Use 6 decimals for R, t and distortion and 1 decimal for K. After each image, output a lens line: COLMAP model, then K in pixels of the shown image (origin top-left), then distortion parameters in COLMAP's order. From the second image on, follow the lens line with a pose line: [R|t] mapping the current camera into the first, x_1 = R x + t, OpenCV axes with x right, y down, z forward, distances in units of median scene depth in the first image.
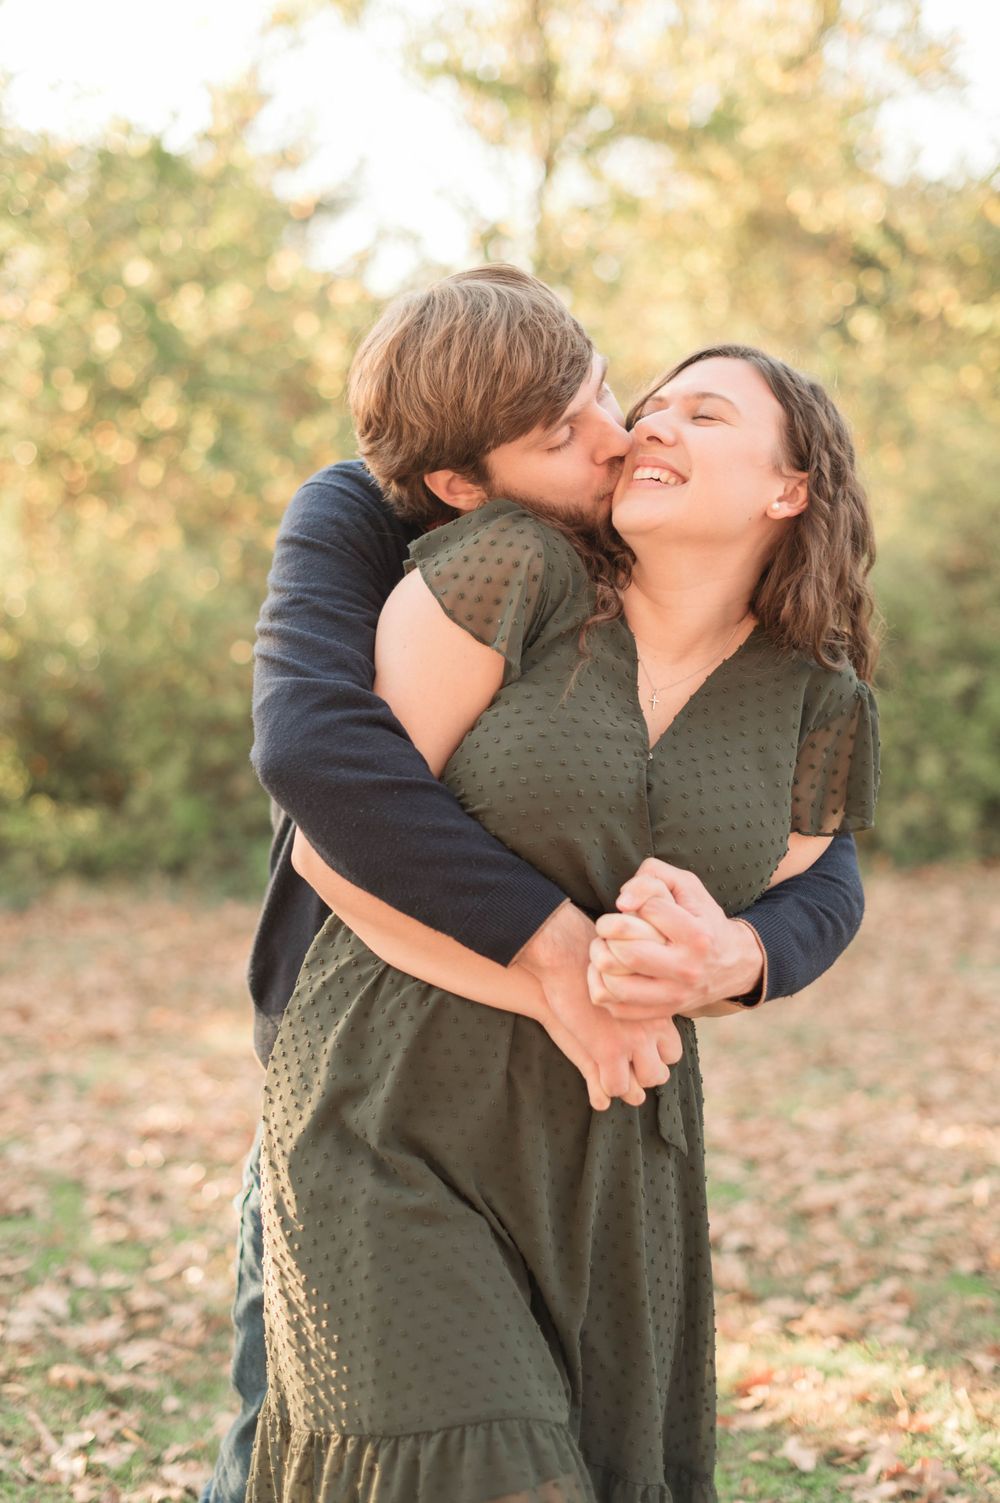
lens RADIAL K [[2143.9, 0, 500.0], [0, 2143.9, 751.5], [0, 0, 1]] dist [0.008789, 0.047663]
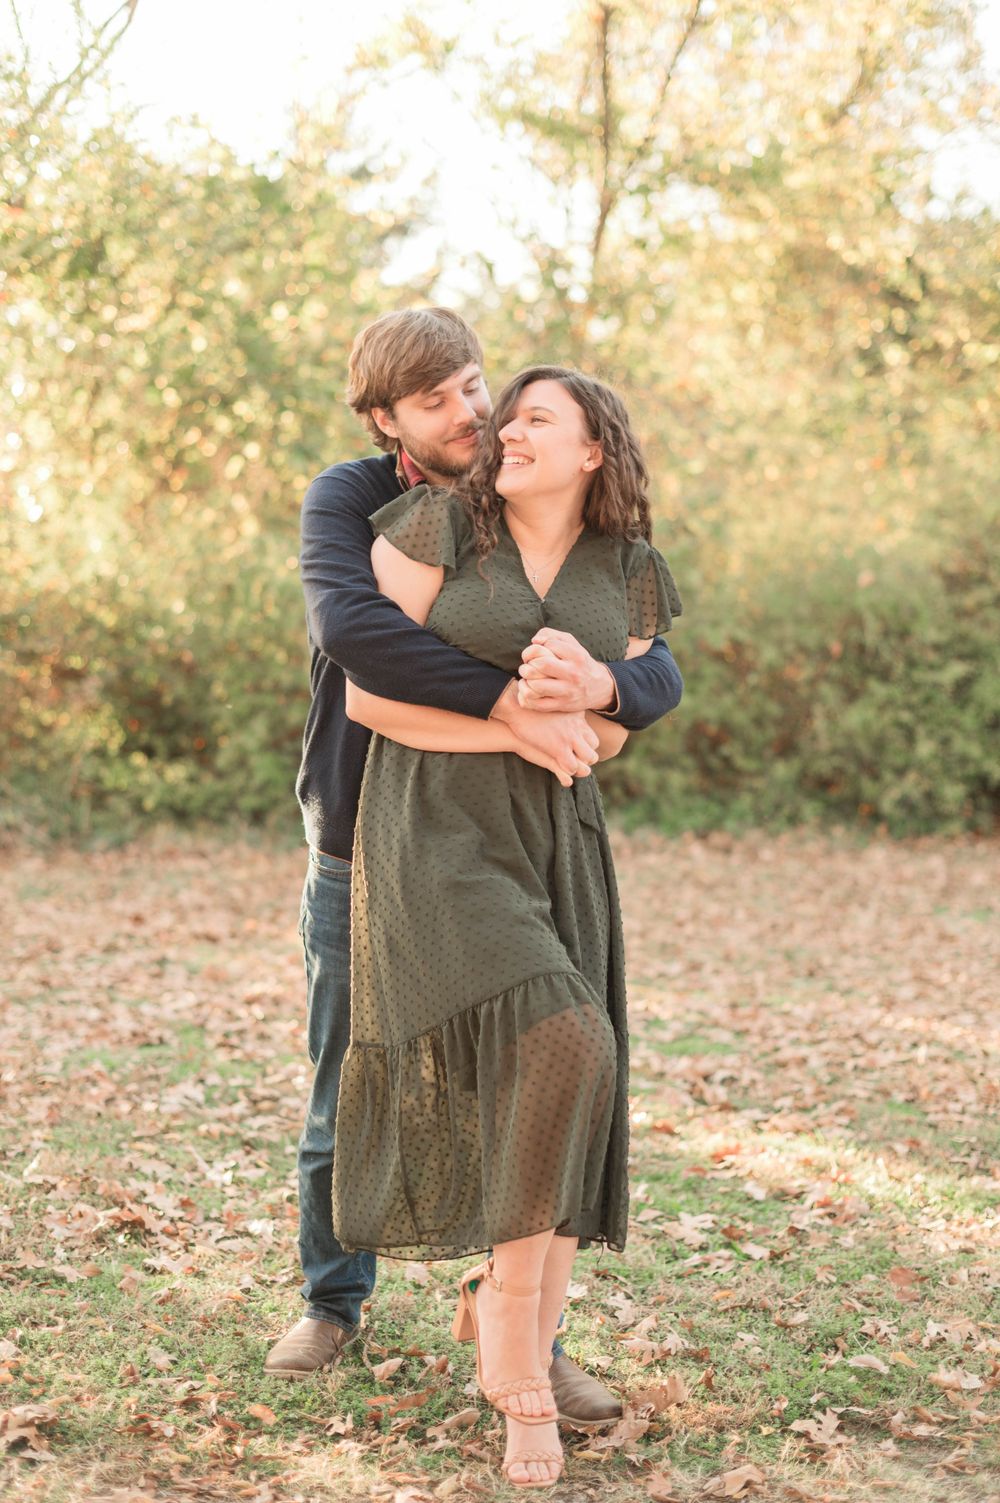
lens RADIAL K [[2172.2, 0, 500.0], [0, 2172.2, 751.5], [0, 0, 1]] dist [-0.009574, -0.010795]
pose [[0.999218, 0.034784, -0.018814, -0.002725], [-0.034937, 0.999359, -0.007812, 0.031379], [0.018530, 0.008463, 0.999792, -0.182090]]
